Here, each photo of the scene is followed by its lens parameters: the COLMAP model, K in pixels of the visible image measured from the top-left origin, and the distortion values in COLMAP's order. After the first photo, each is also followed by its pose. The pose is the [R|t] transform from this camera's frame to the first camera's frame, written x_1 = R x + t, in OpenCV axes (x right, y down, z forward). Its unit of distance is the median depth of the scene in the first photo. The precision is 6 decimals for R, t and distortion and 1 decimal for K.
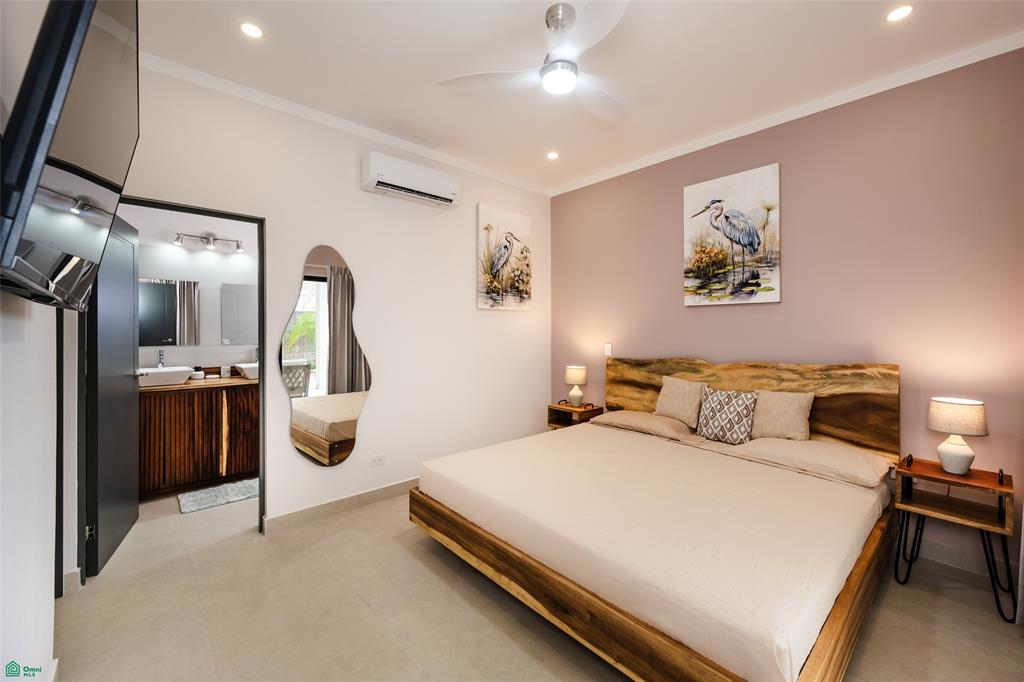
lens RADIAL K [[405.1, 0, 509.1], [0, 405.1, 335.8], [0, 0, 1]] dist [0.001551, 0.000907]
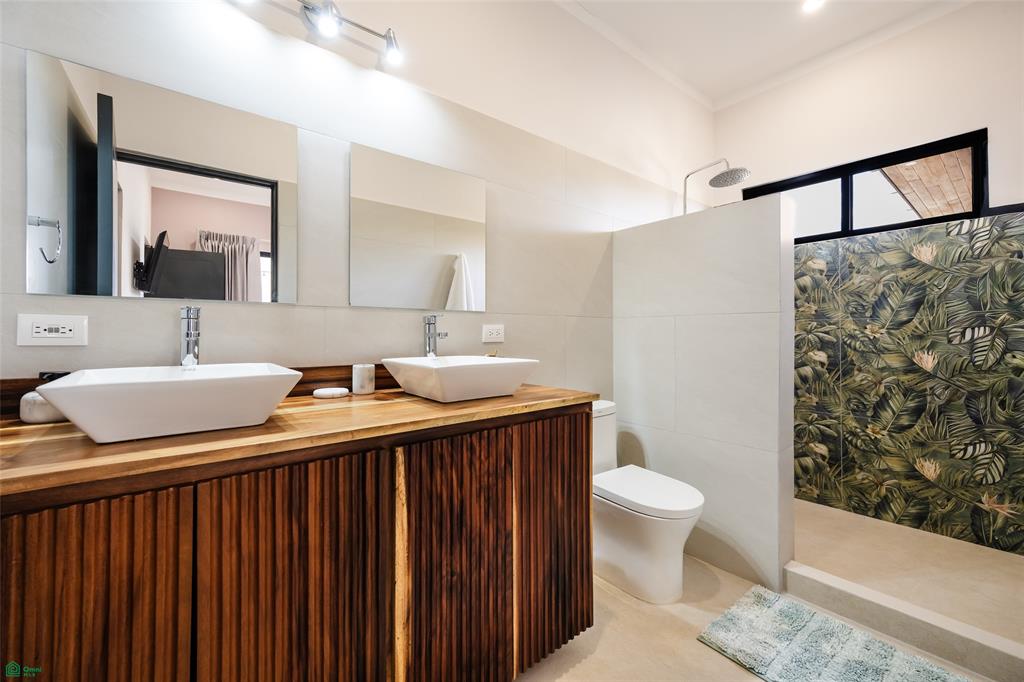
lens RADIAL K [[405.1, 0, 512.3], [0, 405.1, 333.7], [0, 0, 1]] dist [0.001551, 0.000907]
pose [[0.997689, 0.000871, -0.067940, -0.596365], [-0.001085, 0.999995, -0.003100, 0.054084], [0.067937, 0.003166, 0.997685, 0.712761]]
